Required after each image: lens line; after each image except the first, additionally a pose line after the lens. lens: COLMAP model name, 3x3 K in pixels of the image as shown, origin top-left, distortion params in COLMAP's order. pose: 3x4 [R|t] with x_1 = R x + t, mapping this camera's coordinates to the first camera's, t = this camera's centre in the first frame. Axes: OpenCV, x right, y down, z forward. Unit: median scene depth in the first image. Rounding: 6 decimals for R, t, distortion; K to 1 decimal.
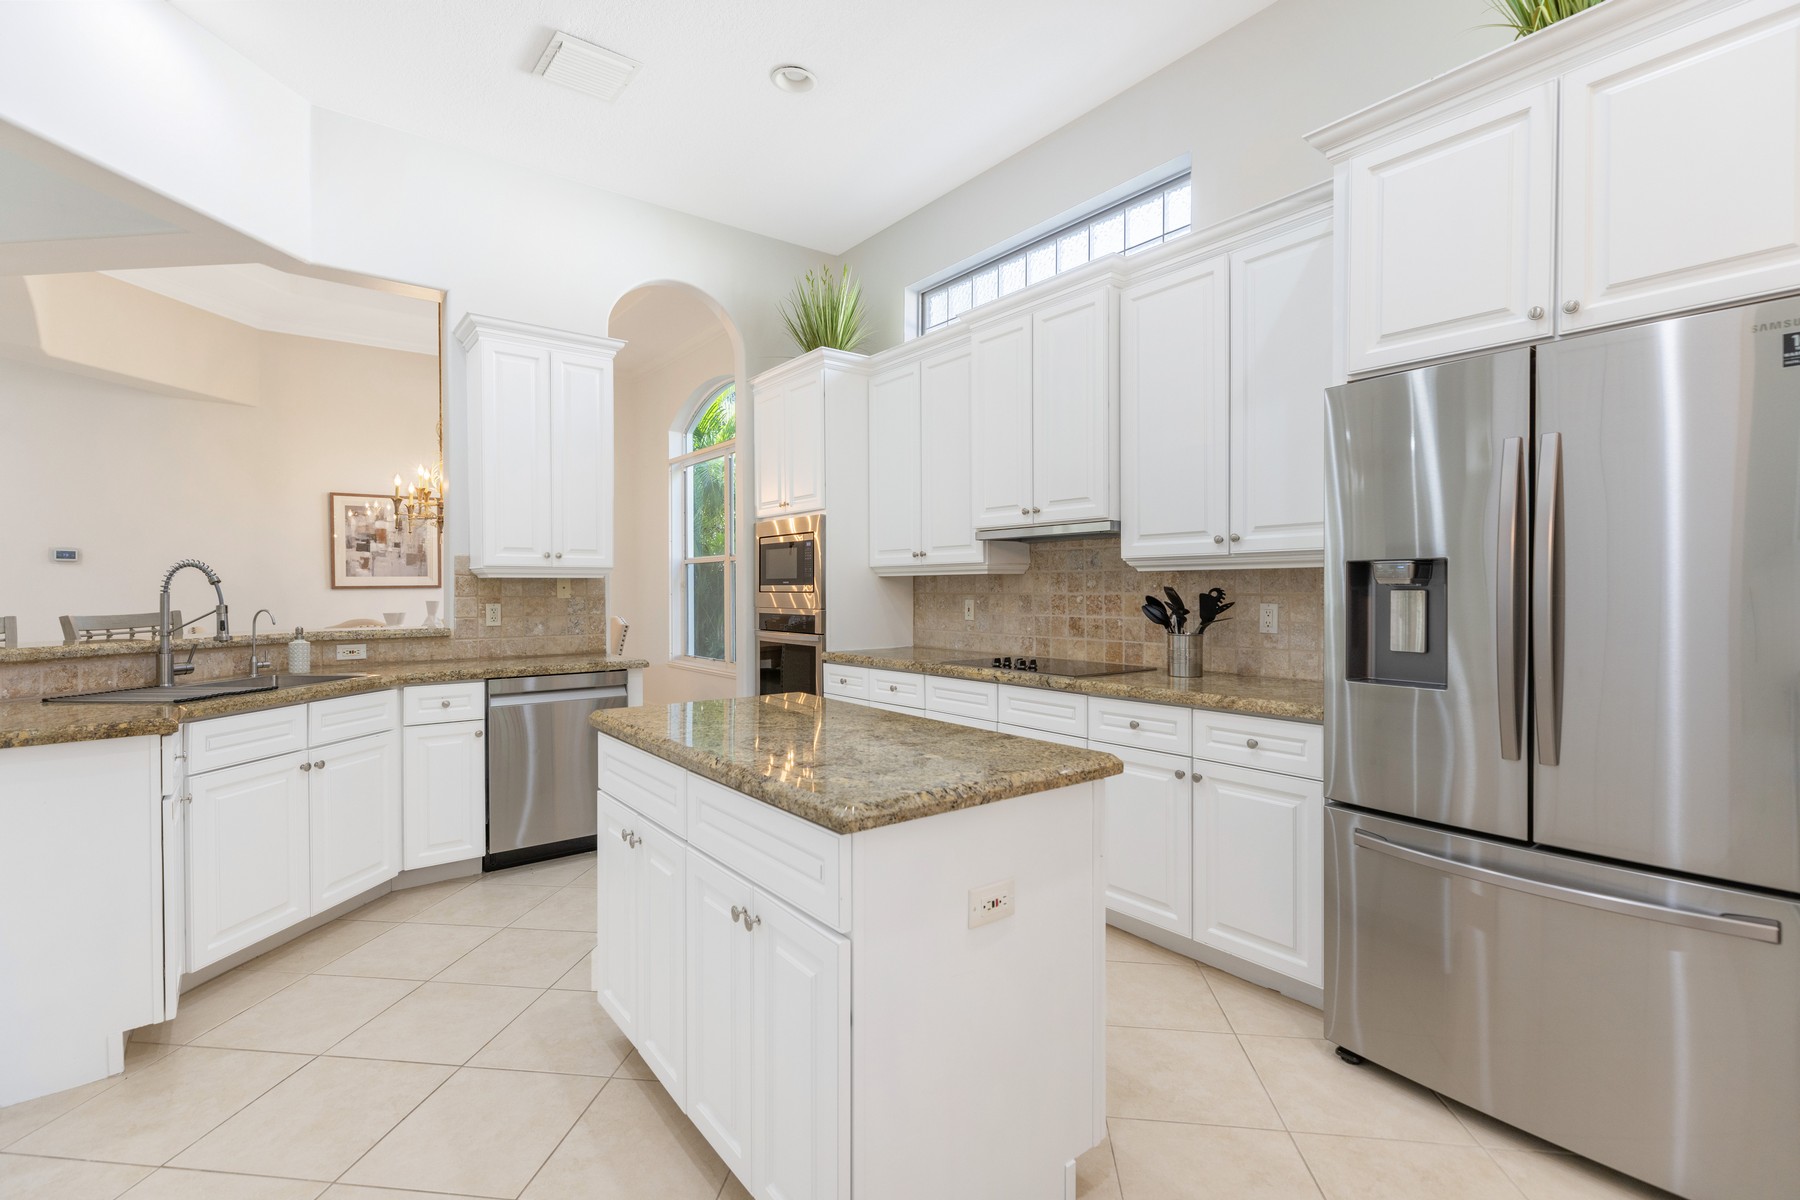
lens RADIAL K [[805.6, 0, 897.3], [0, 805.6, 596.0], [0, 0, 1]] dist [0.004455, 0.000530]
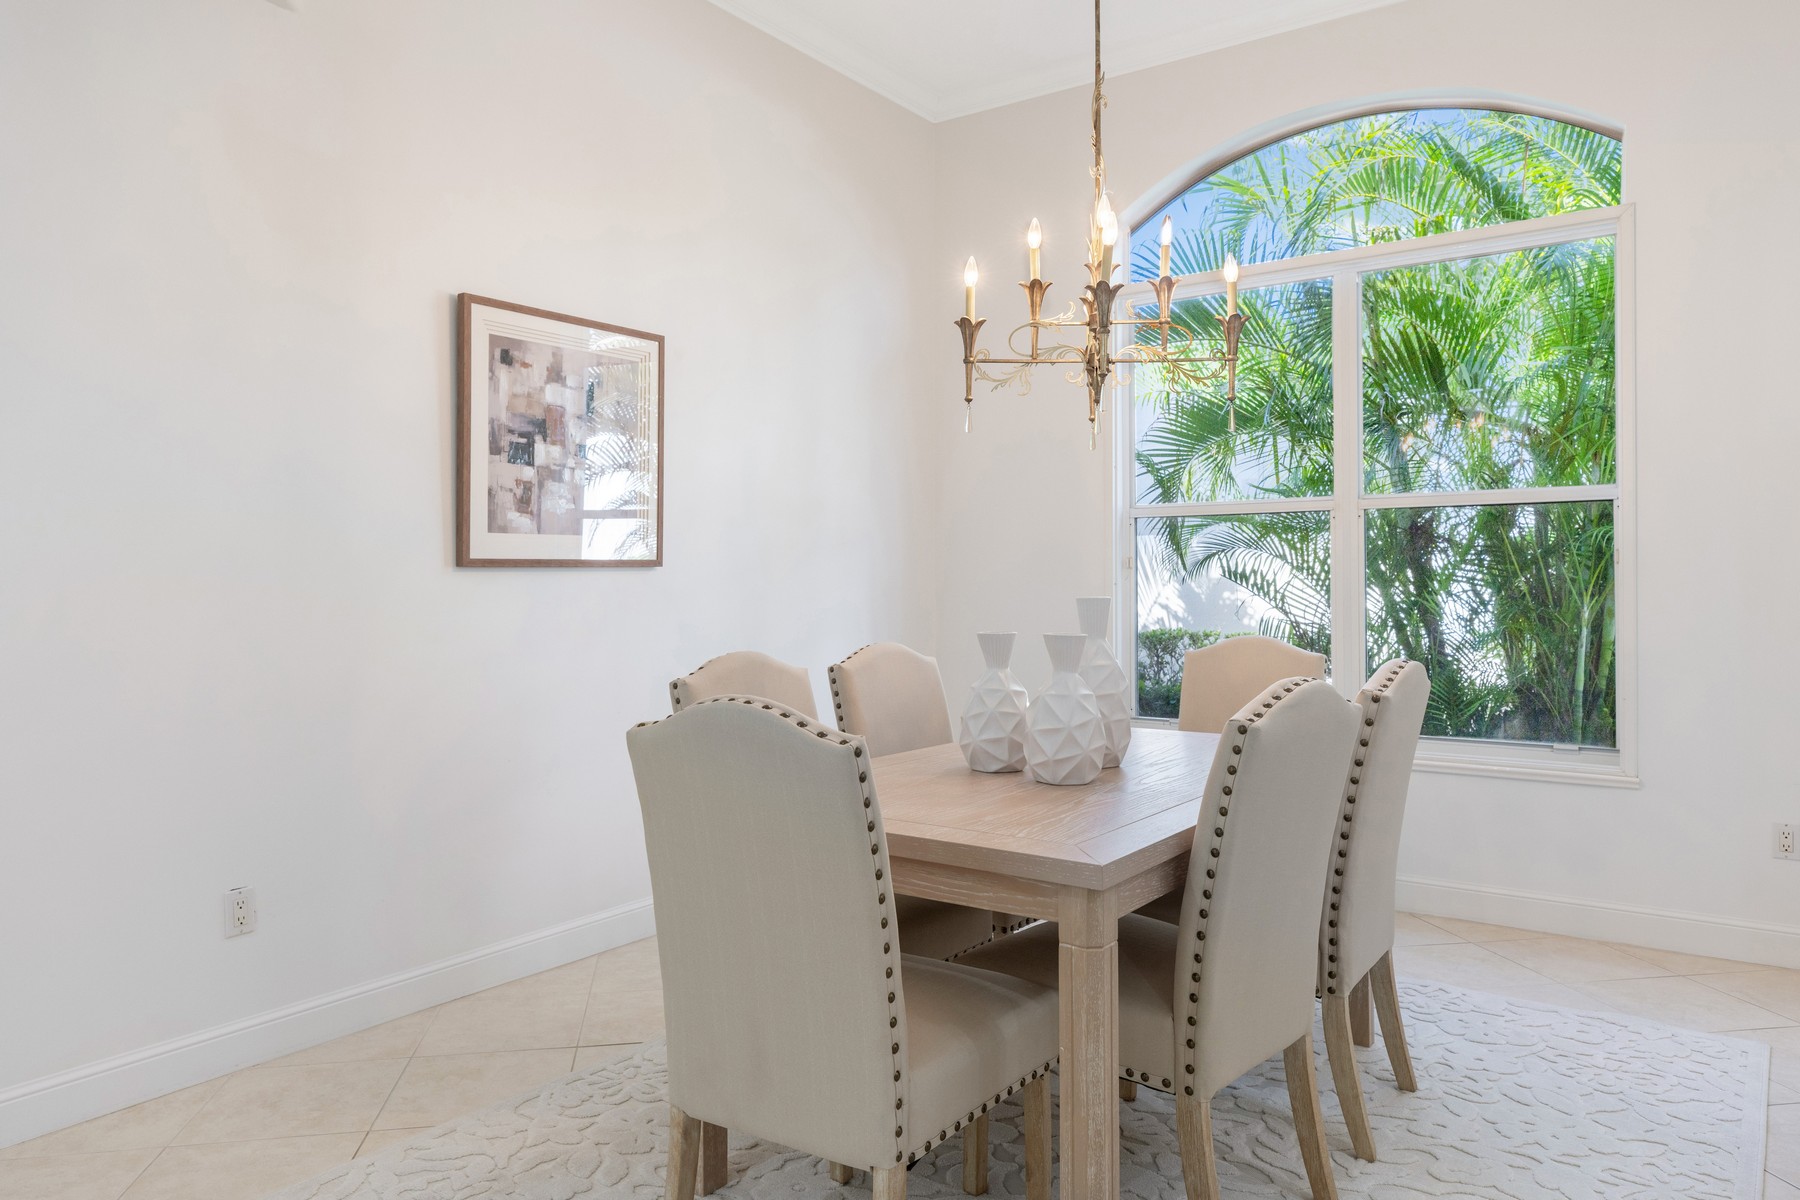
lens RADIAL K [[1195.6, 0, 888.0], [0, 1195.6, 564.7], [0, 0, 1]] dist [0.006238, 0.003447]
pose [[0.959520, 0.005498, 0.281588, -1.190249], [0.001707, 0.999678, -0.025334, 0.007212], [-0.281637, 0.024789, 0.959201, 0.792929]]
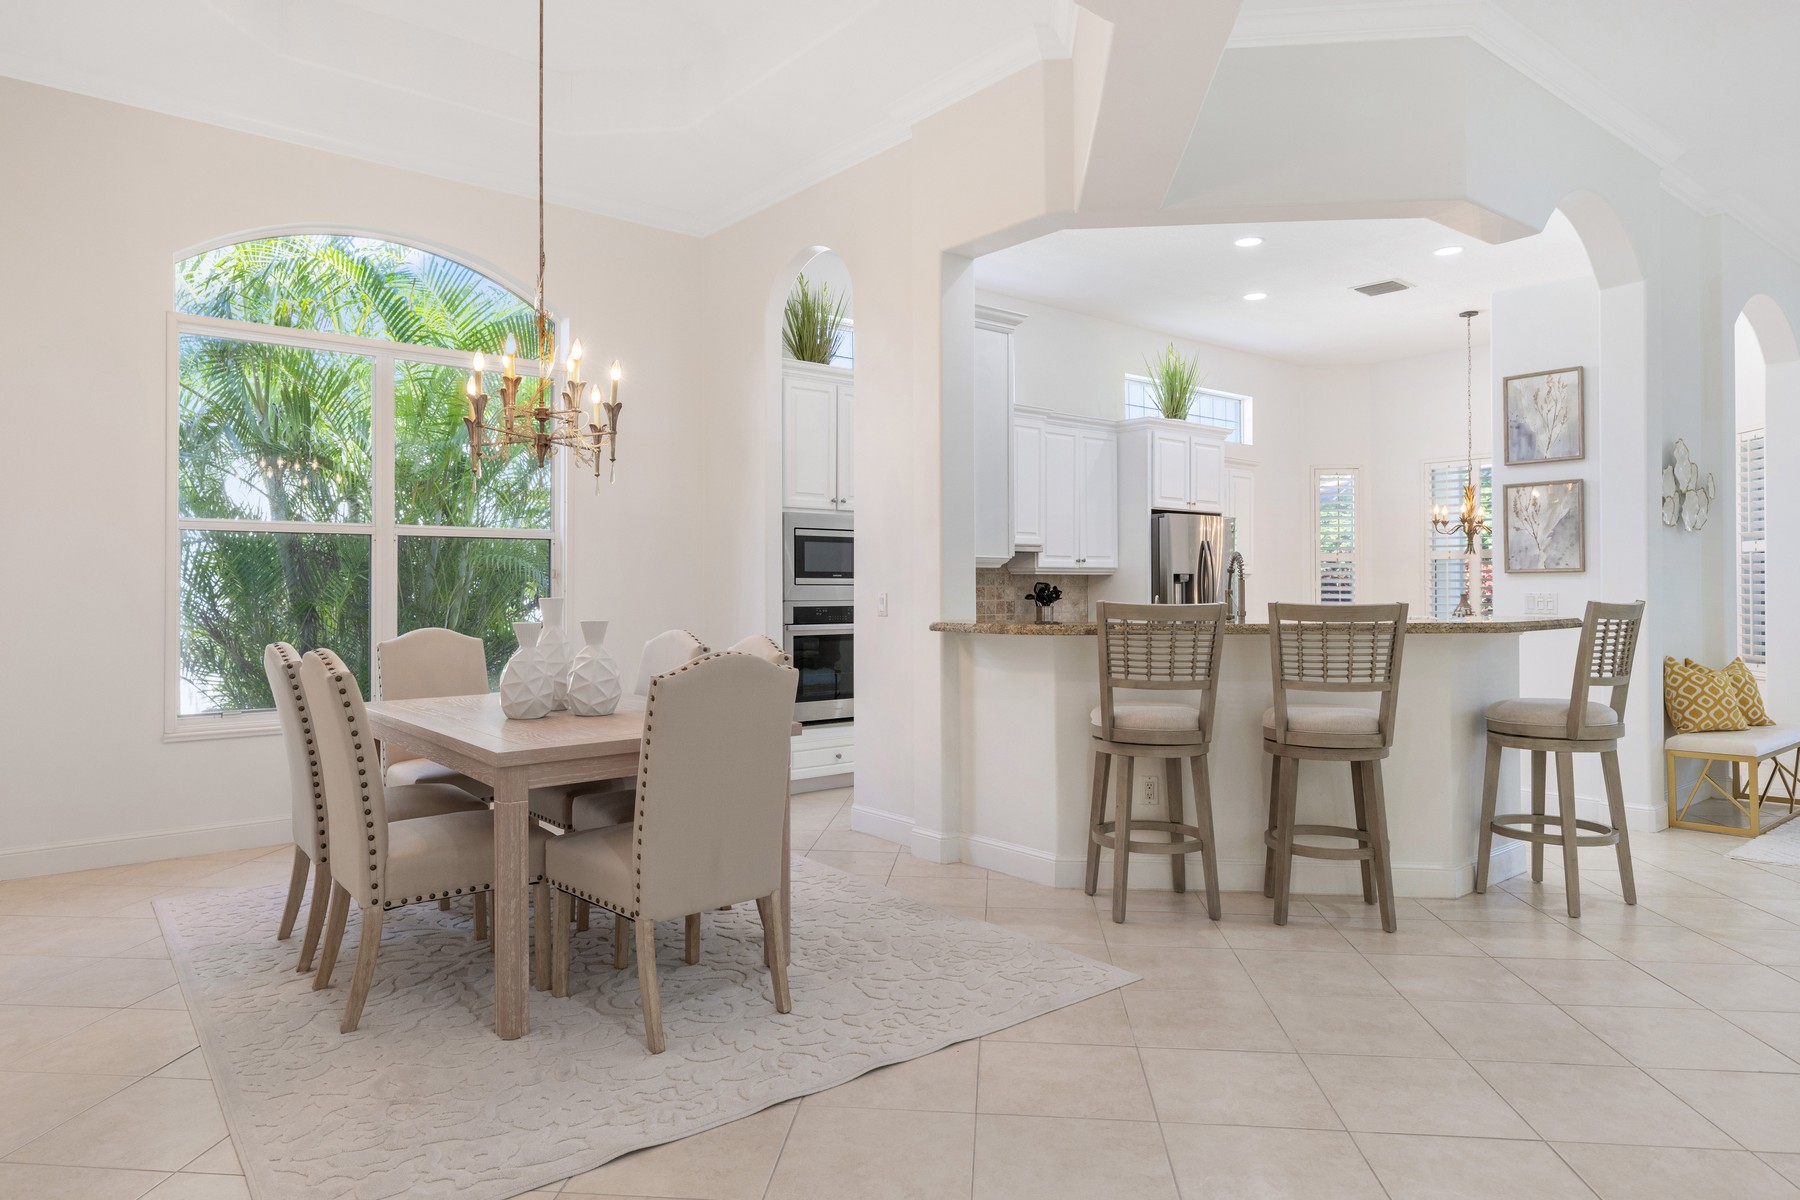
lens RADIAL K [[1087.5, 0, 880.6], [0, 1087.5, 576.3], [0, 0, 1]] dist [0.000063, 0.000271]
pose [[-0.010931, 0.016084, 0.999811, -1.892824], [0.013090, 0.999787, -0.015941, 0.008660], [-0.999855, 0.012914, -0.011139, 1.179966]]
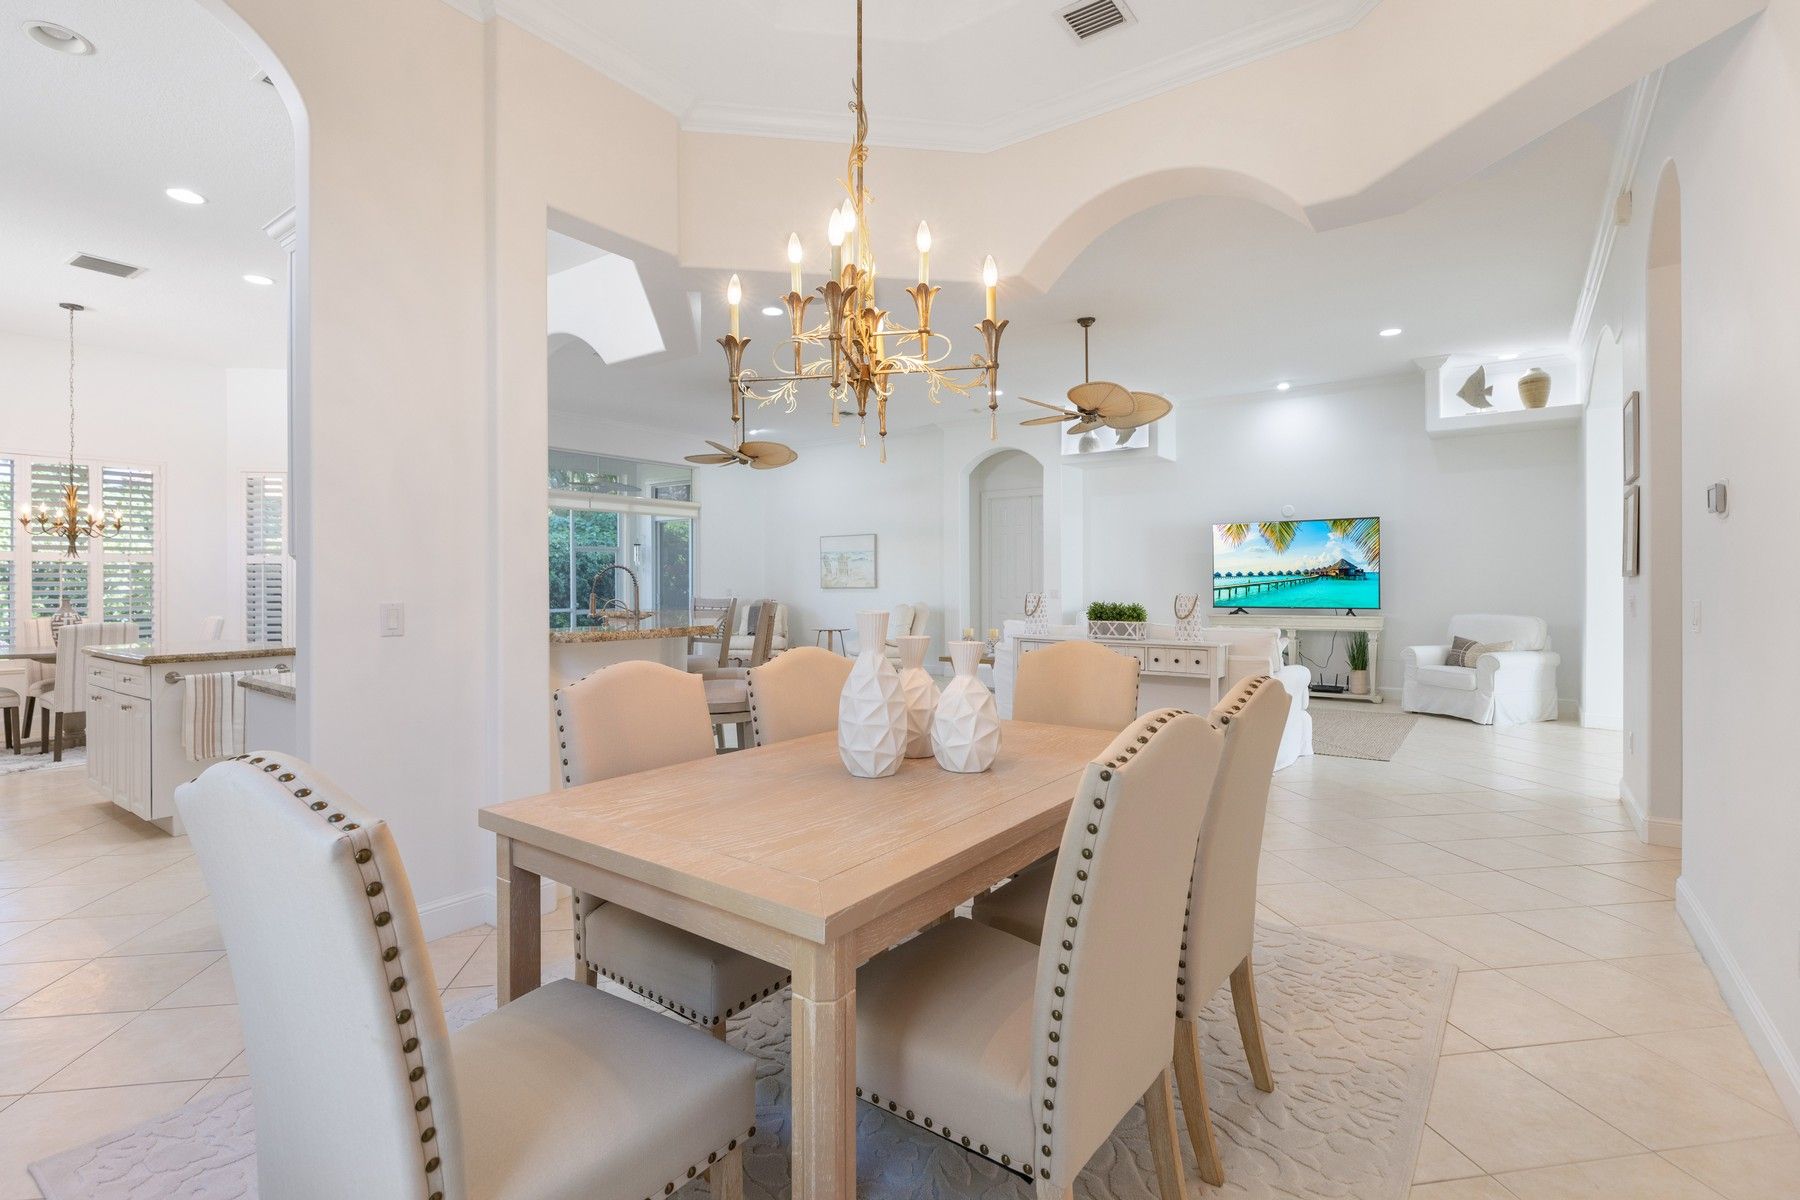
lens RADIAL K [[847.5, 0, 898.6], [0, 847.5, 586.6], [0, 0, 1]] dist [-0.001785, -0.000406]
pose [[-0.959945, 0.007846, -0.280080, -0.719768], [0.003941, 0.999887, 0.014503, -0.018739], [0.280162, 0.012818, -0.959867, 2.039860]]
